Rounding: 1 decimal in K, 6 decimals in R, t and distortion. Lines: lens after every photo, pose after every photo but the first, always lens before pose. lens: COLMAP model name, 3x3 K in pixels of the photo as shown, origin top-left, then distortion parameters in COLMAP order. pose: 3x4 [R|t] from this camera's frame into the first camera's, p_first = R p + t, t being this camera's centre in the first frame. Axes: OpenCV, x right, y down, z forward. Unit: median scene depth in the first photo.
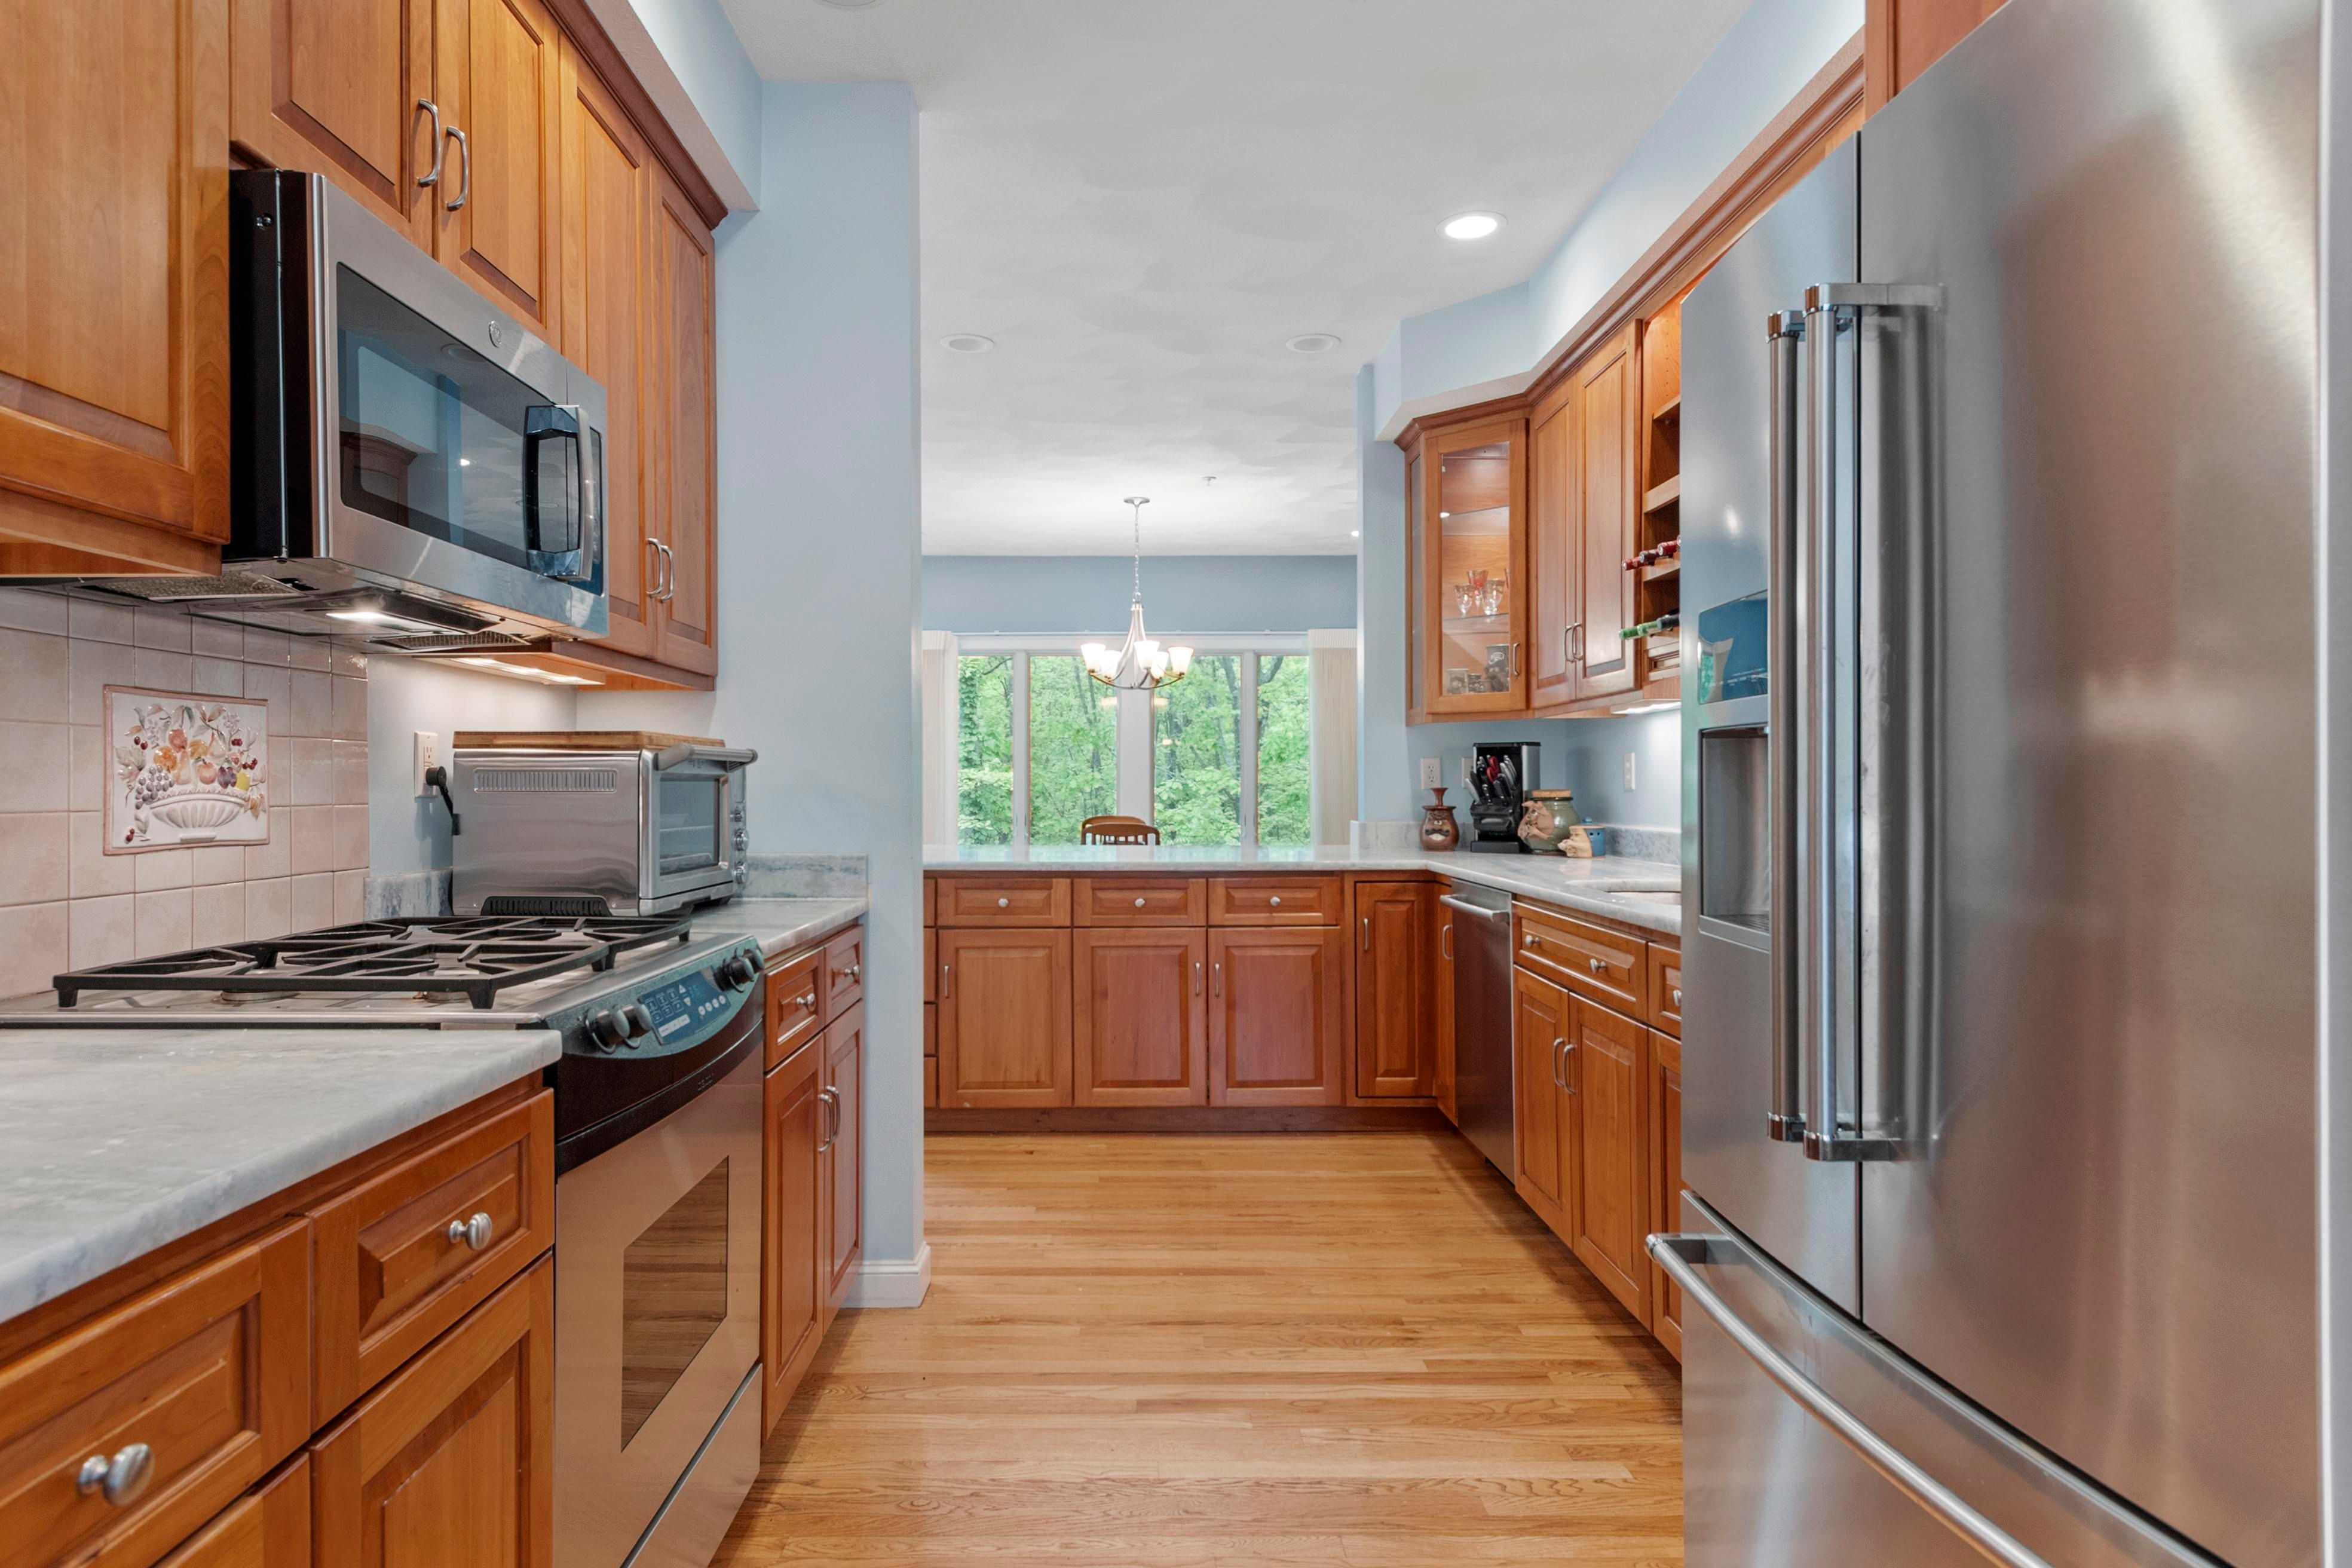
lens RADIAL K [[1370.4, 0, 1112.0], [0, 1370.4, 796.6], [0, 0, 1]] dist [0.000145, 0.000014]
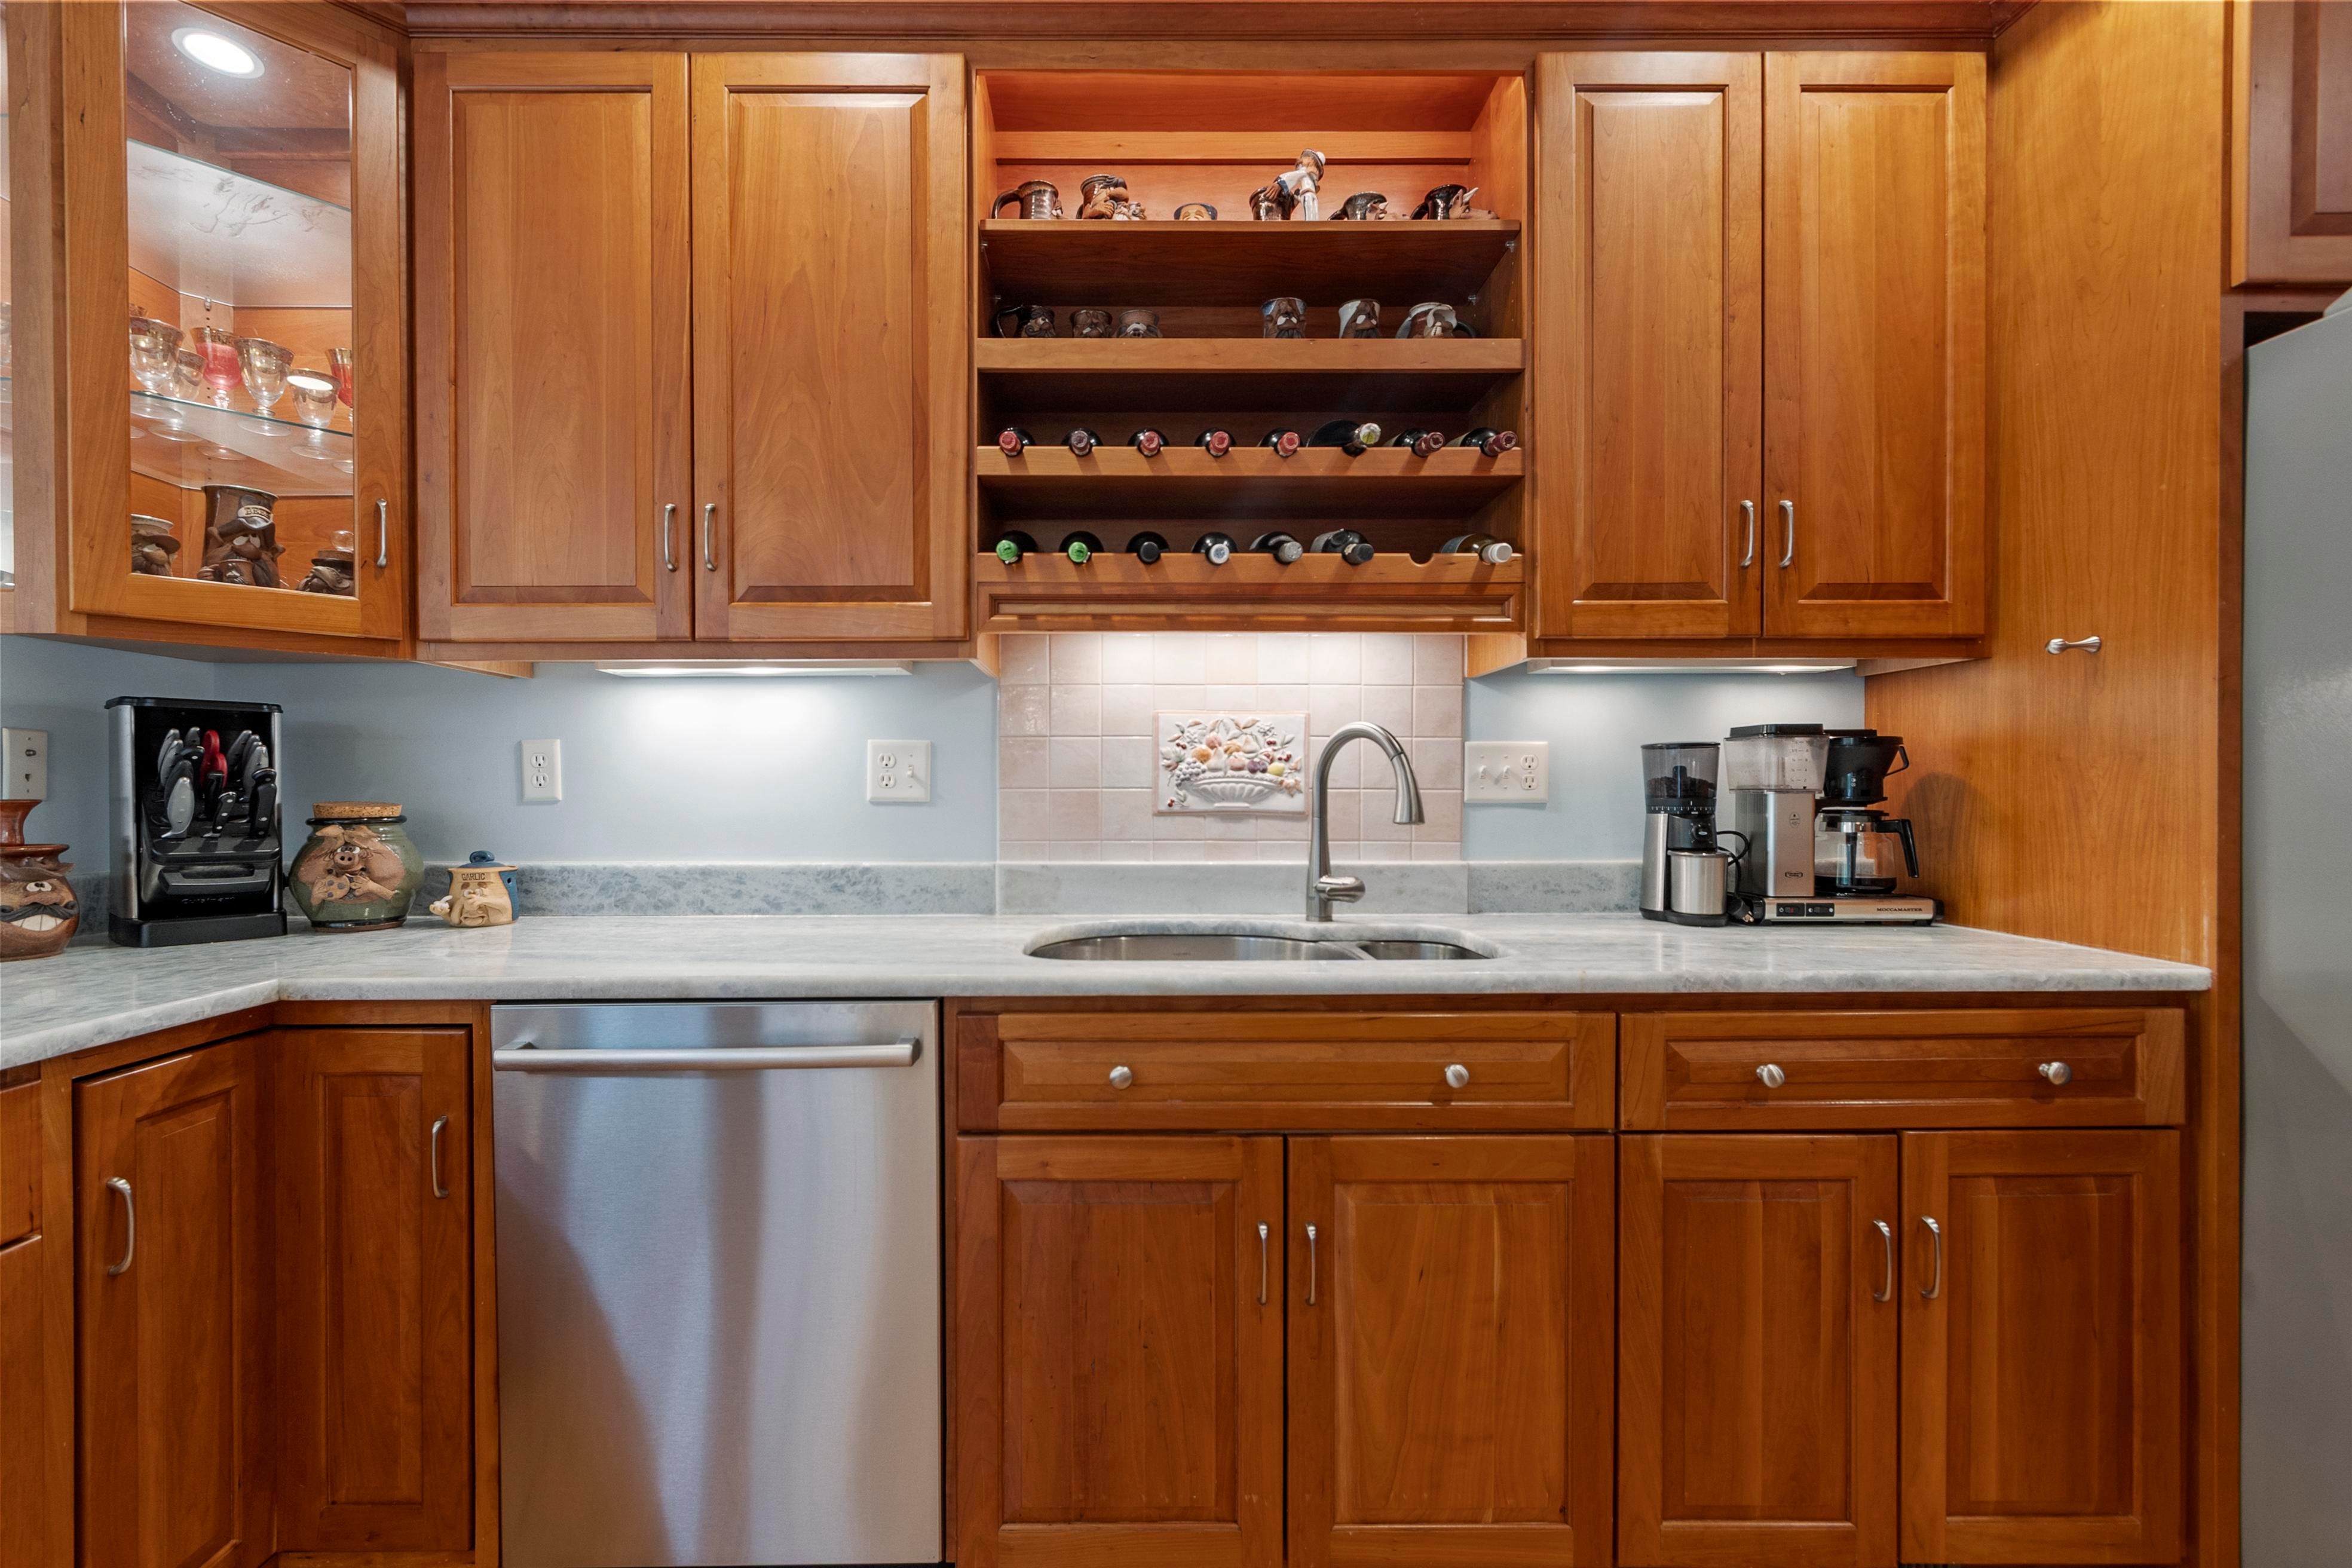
lens RADIAL K [[1038.9, 0, 1122.9], [0, 1038.9, 801.0], [0, 0, 1]] dist [0.001209, -0.000148]
pose [[-0.023258, -0.004385, 0.999720, -0.091375], [0.009410, 0.999945, 0.004605, -0.005679], [-0.999685, 0.009514, -0.023215, 0.847071]]
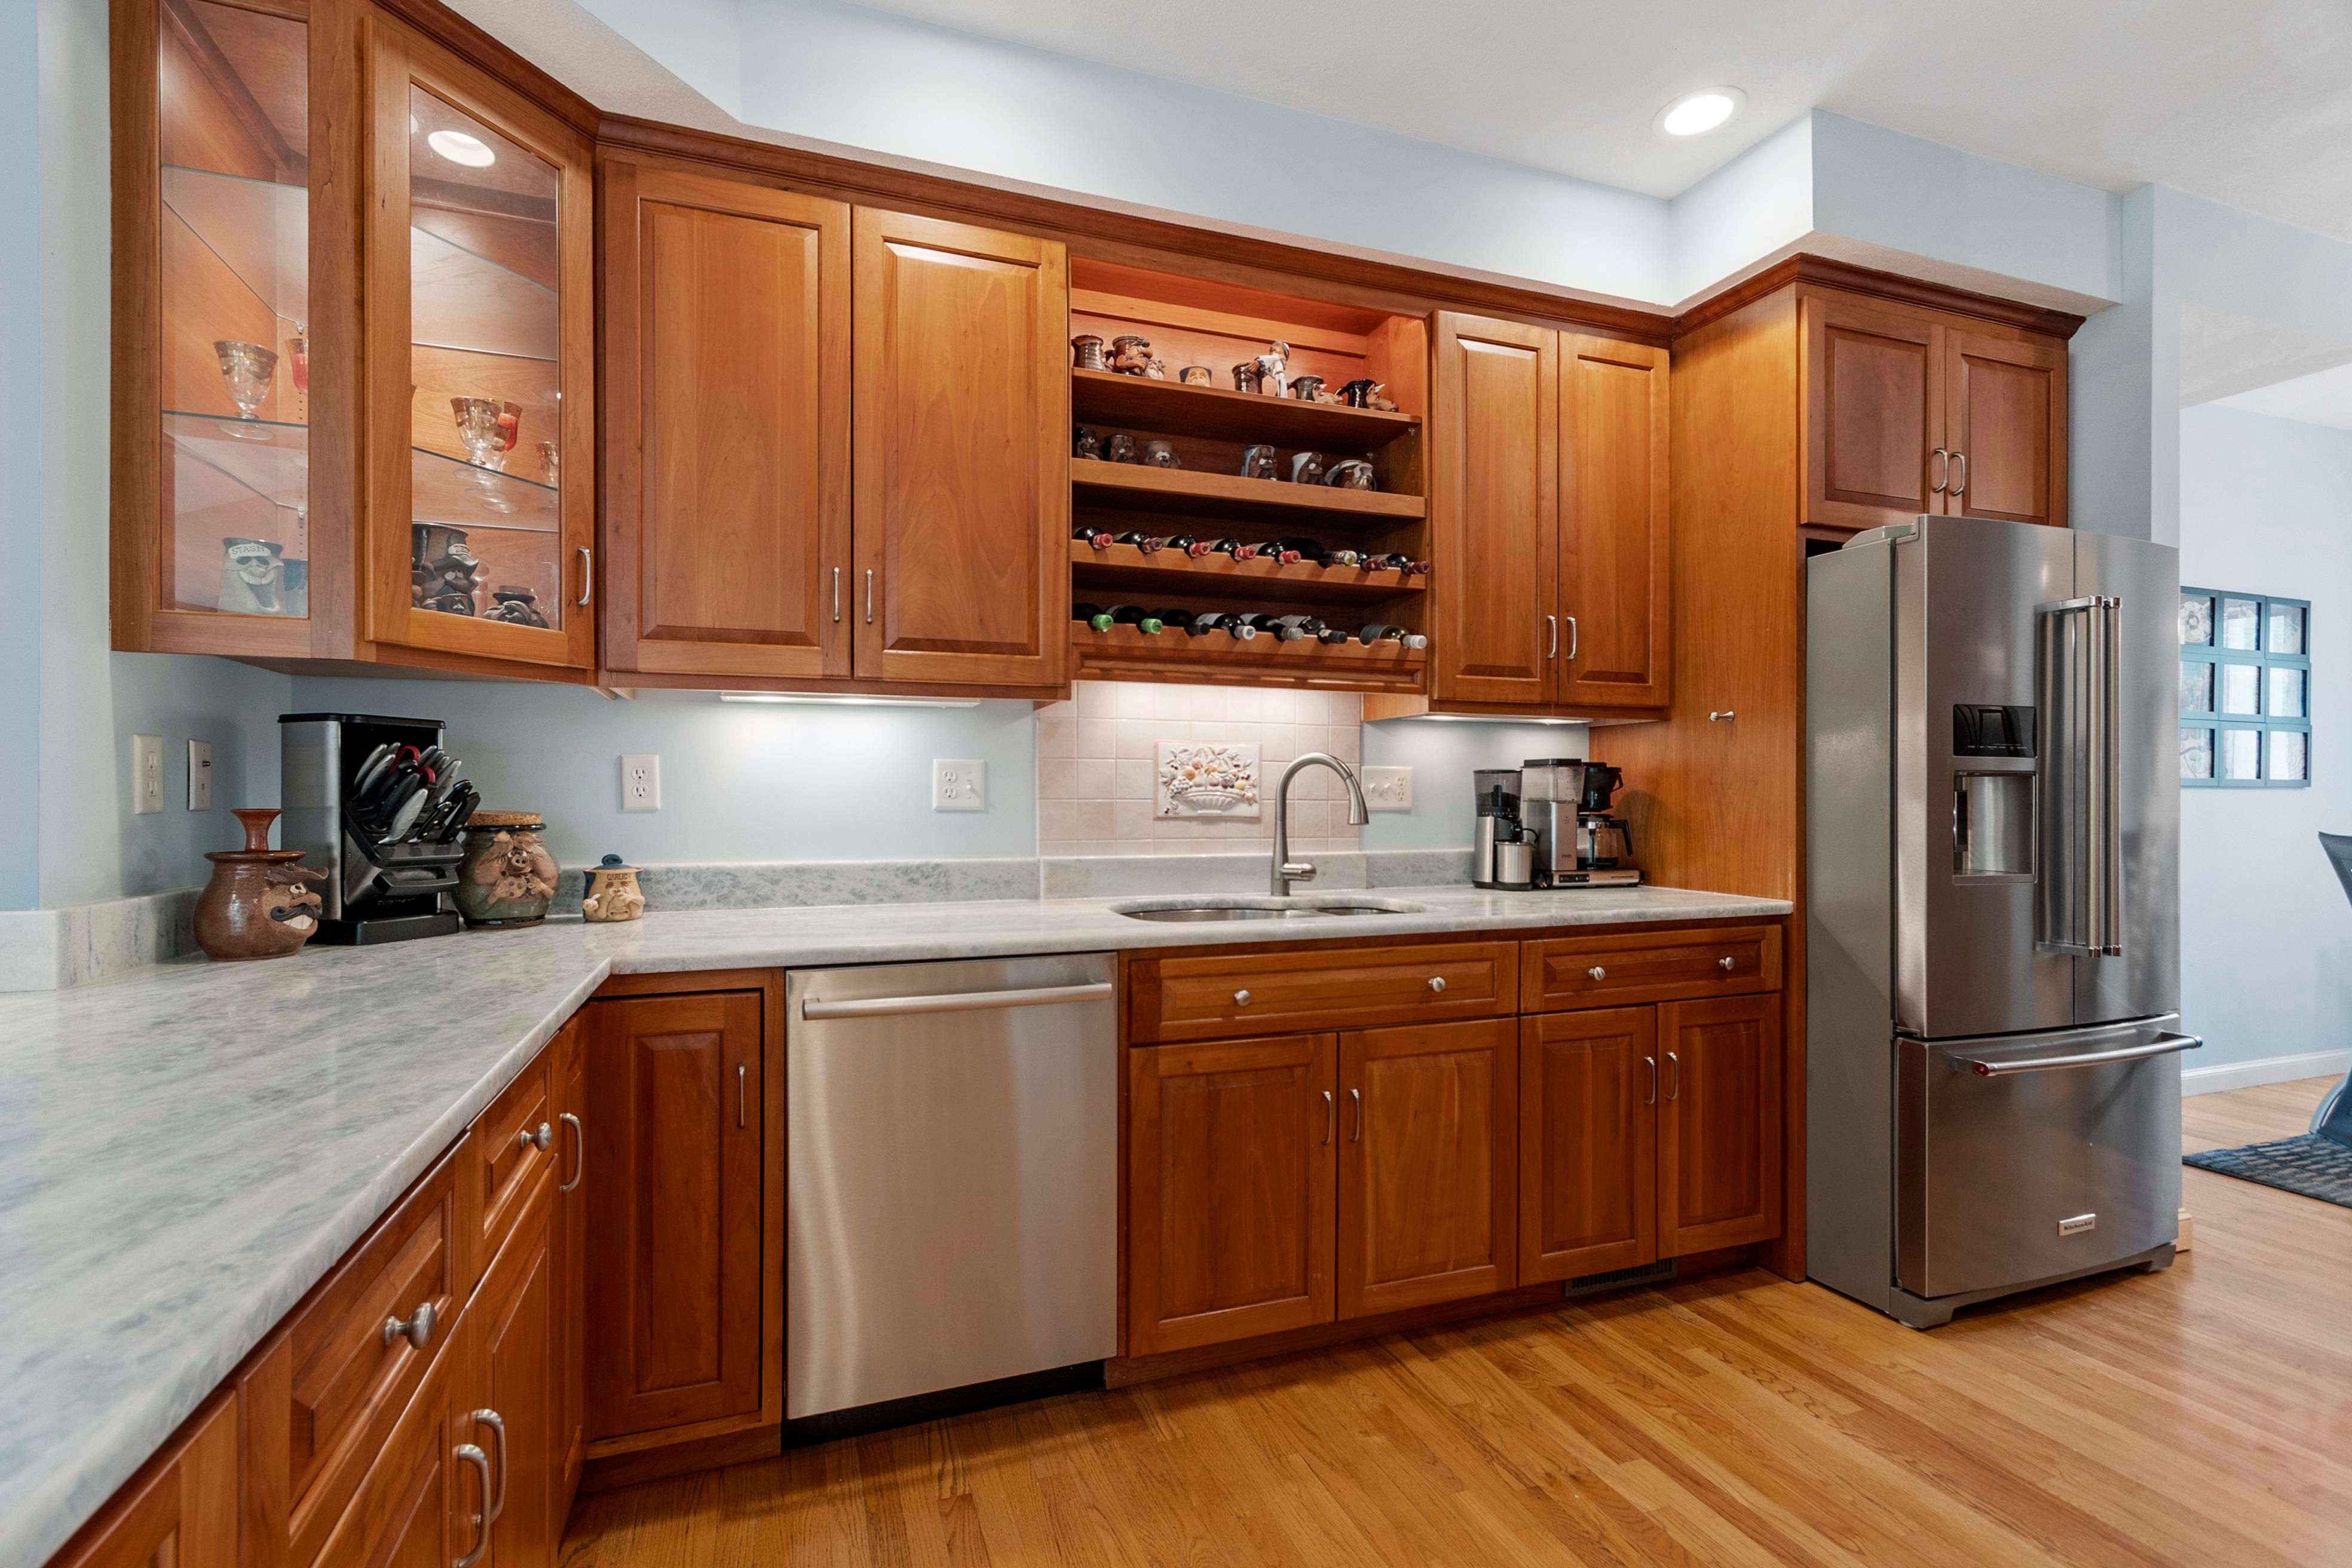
lens RADIAL K [[1038.9, 0, 1122.9], [0, 1038.9, 801.0], [0, 0, 1]] dist [0.001209, -0.000148]
pose [[-0.342035, 0.002763, 0.939683, -0.201117], [0.008364, 0.999965, 0.000104, -0.008560], [-0.939650, 0.007895, -0.342046, 1.065919]]
